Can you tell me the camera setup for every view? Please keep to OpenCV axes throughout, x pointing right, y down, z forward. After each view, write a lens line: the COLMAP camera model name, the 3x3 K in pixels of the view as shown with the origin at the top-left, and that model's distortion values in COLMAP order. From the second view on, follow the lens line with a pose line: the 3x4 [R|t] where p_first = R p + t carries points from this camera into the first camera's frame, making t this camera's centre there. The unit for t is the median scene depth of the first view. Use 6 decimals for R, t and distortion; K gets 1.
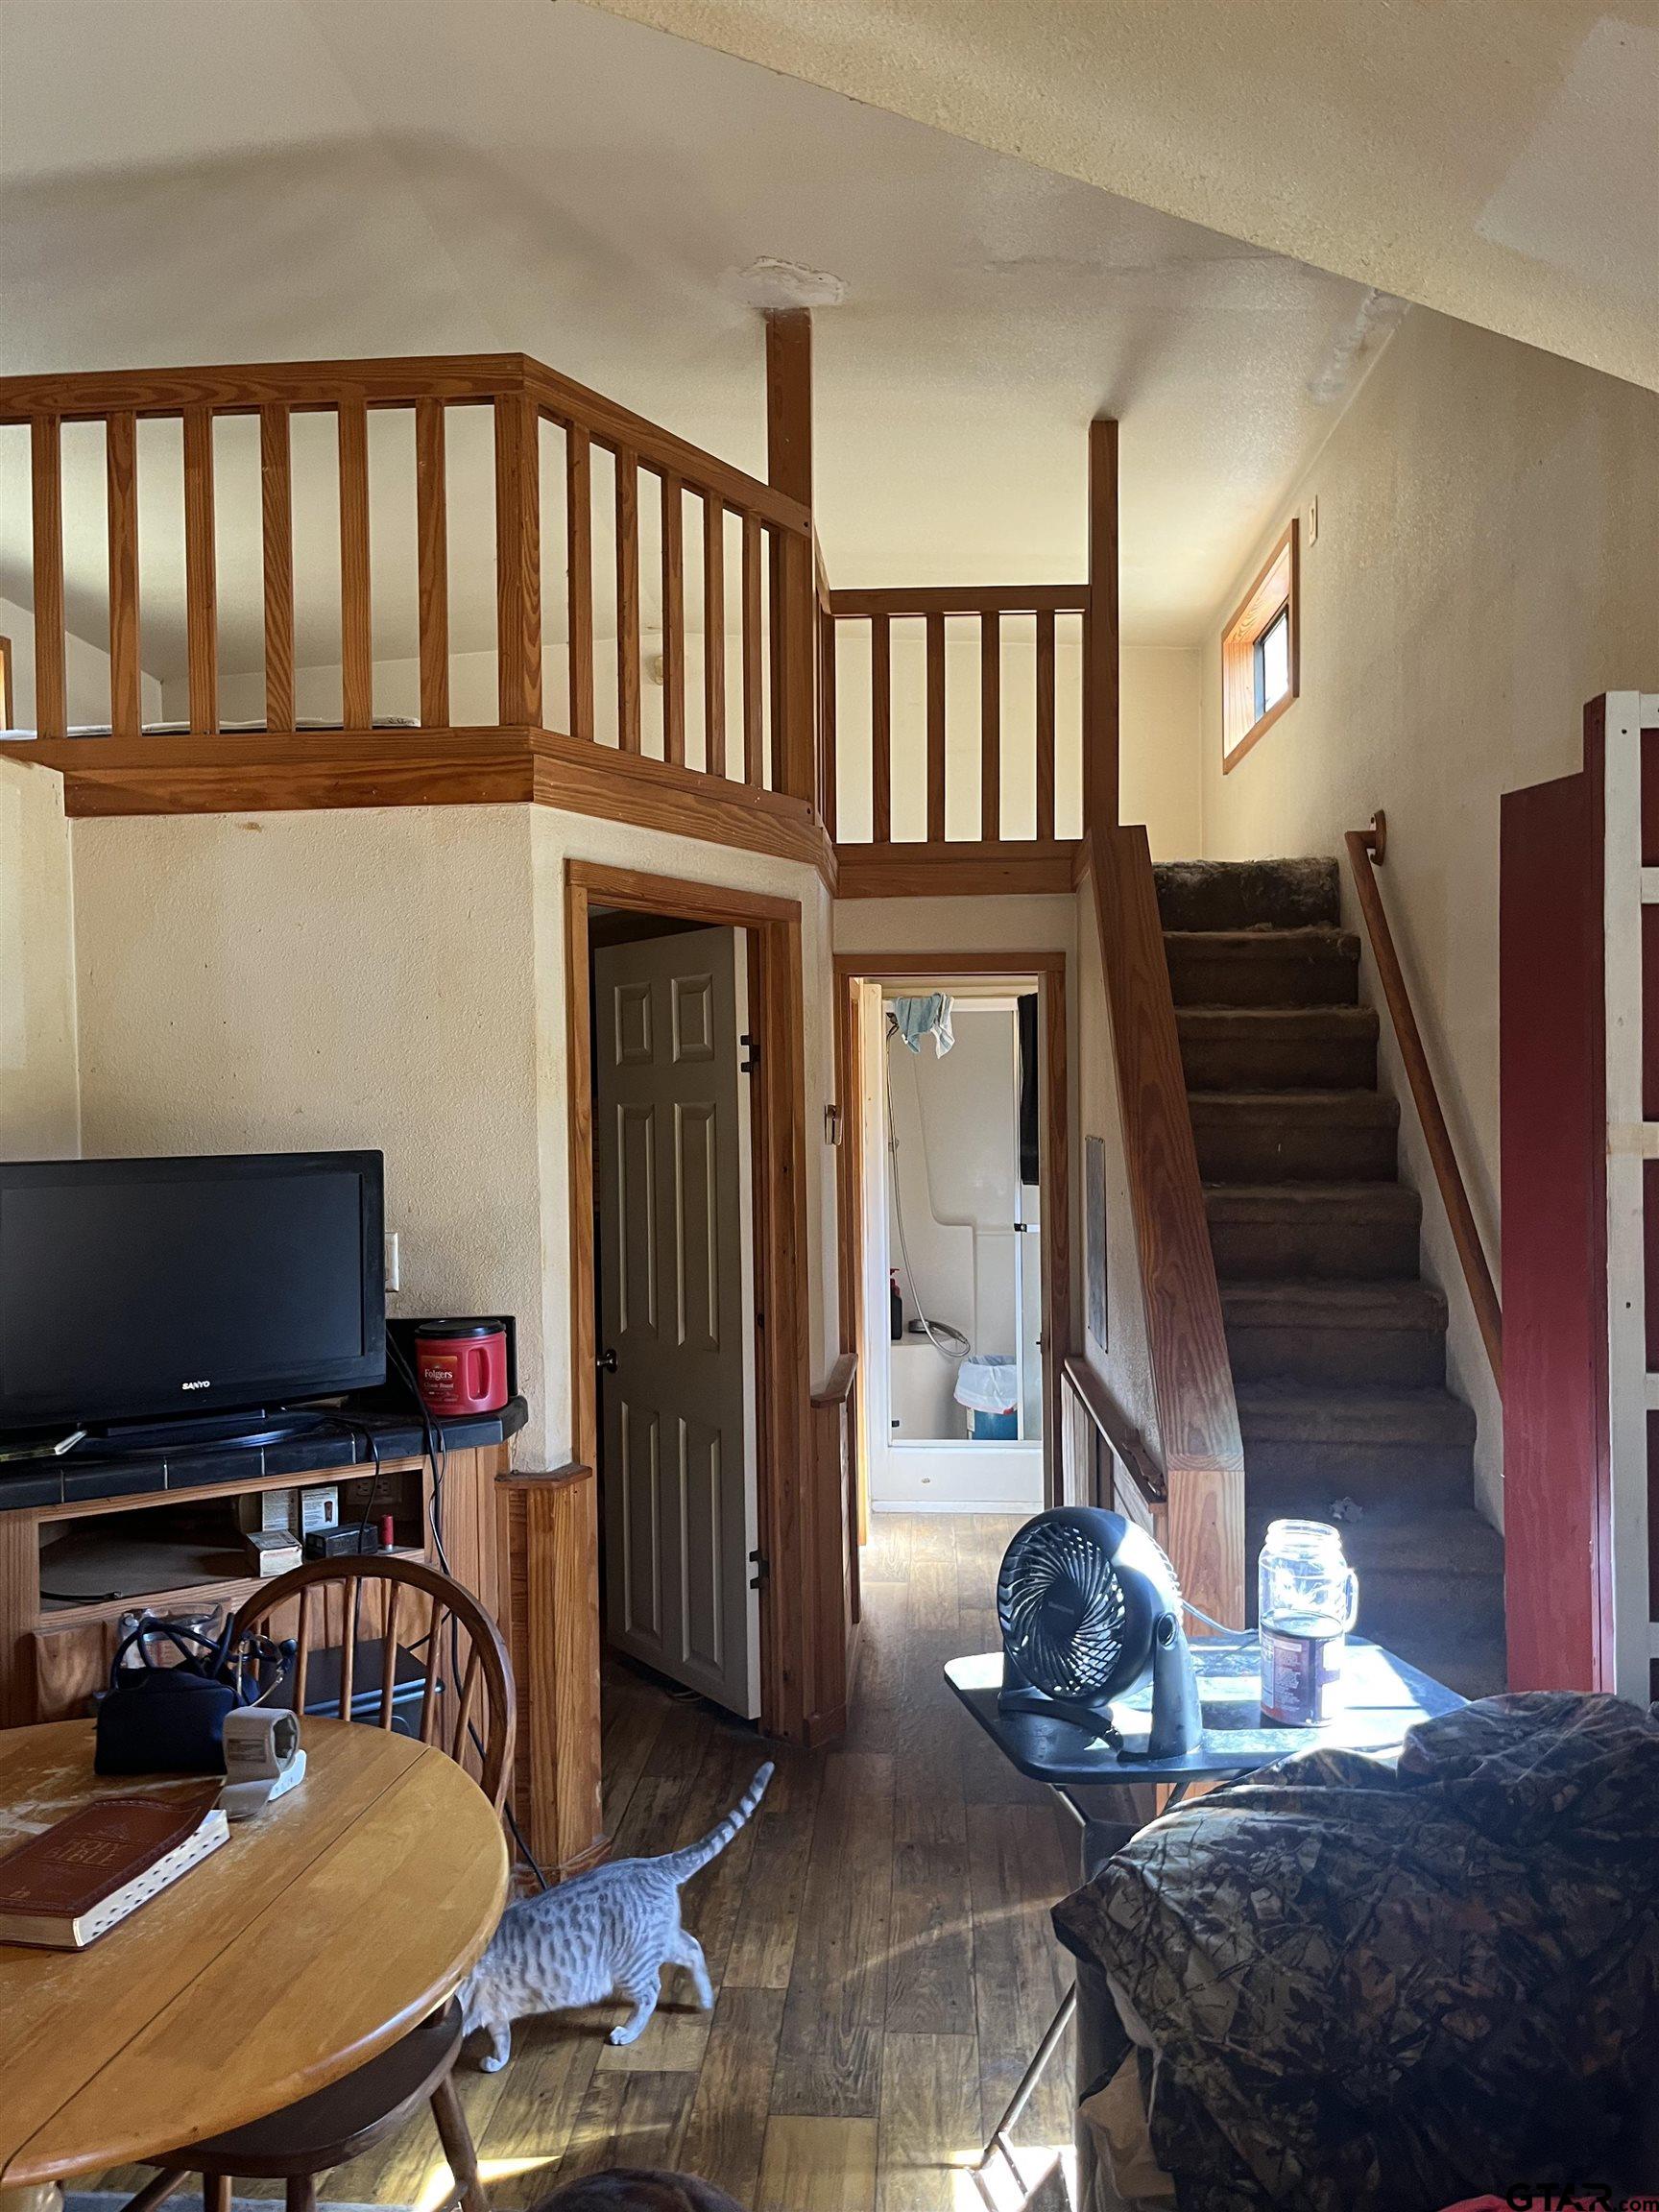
lens RADIAL K [[1708.3, 0, 830.6], [0, 1708.3, 1107.6], [0, 0, 1]] dist [0.023718, -0.032081]
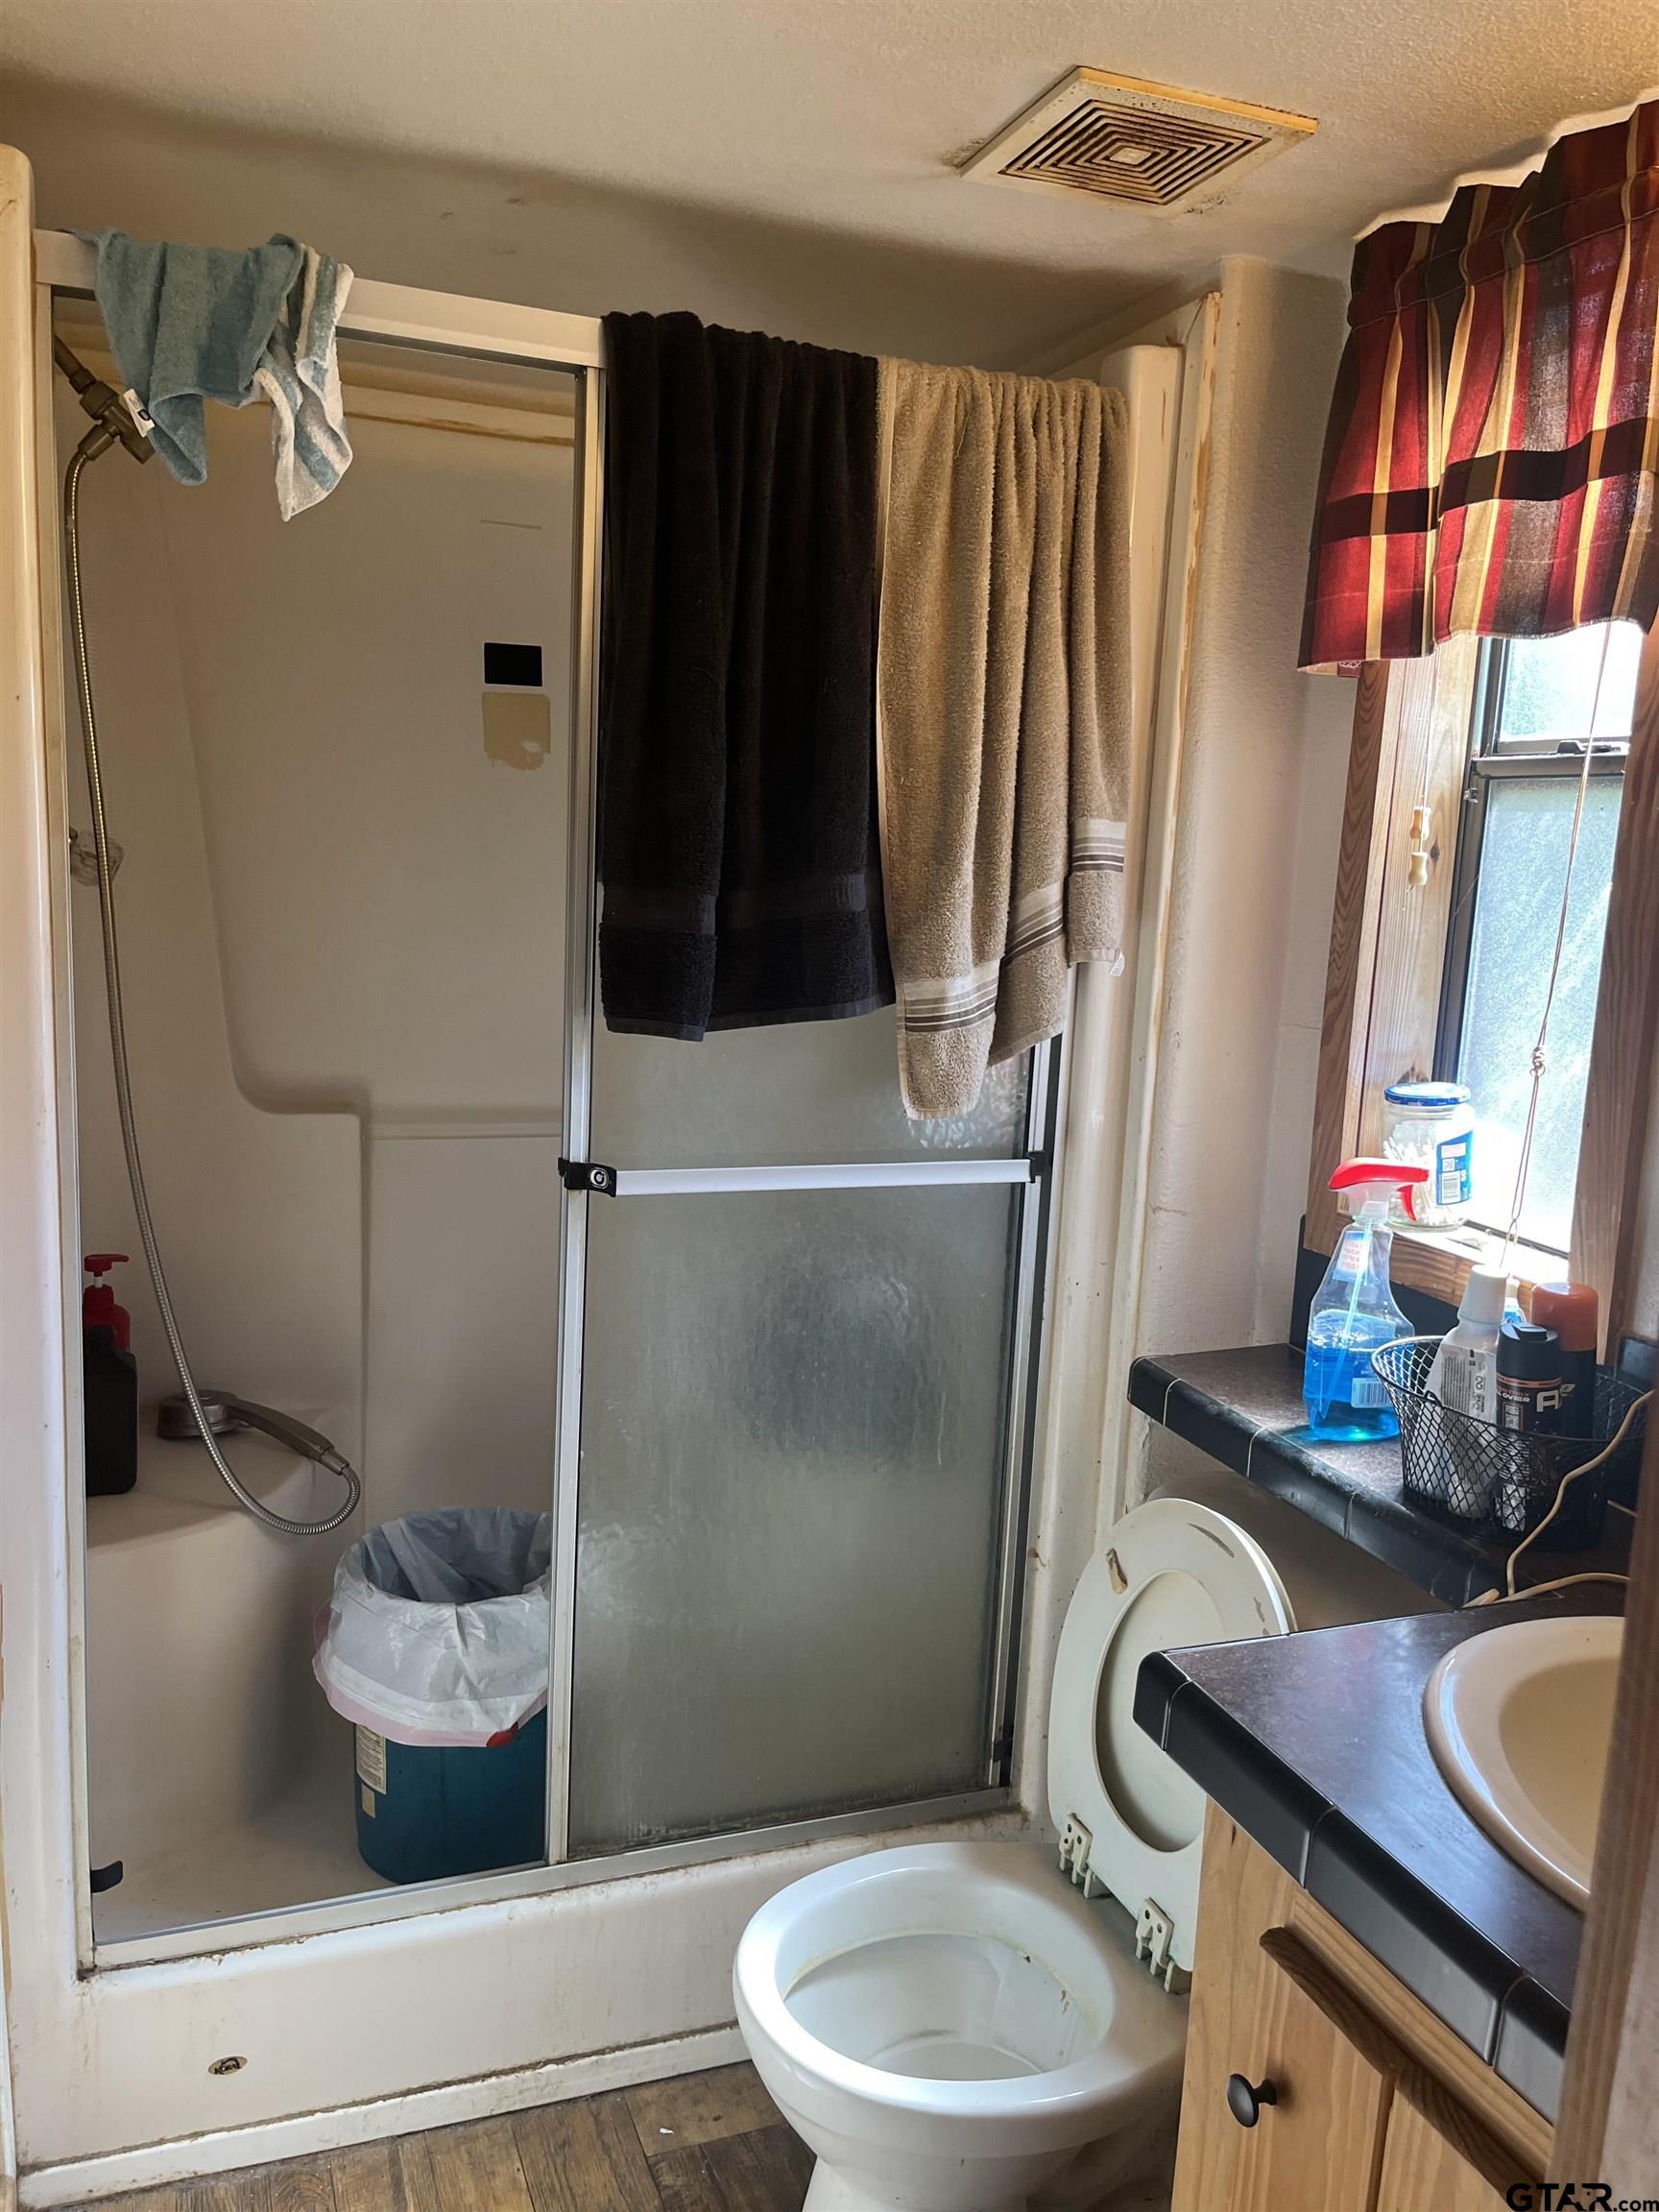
lens RADIAL K [[1708.3, 0, 834.8], [0, 1708.3, 1110.4], [0, 0, 1]] dist [0.023718, -0.032081]
pose [[0.910743, -0.010543, 0.412840, 0.030956], [-0.056674, 0.987025, 0.150231, 0.013953], [-0.409067, -0.160219, 0.898328, 0.705223]]
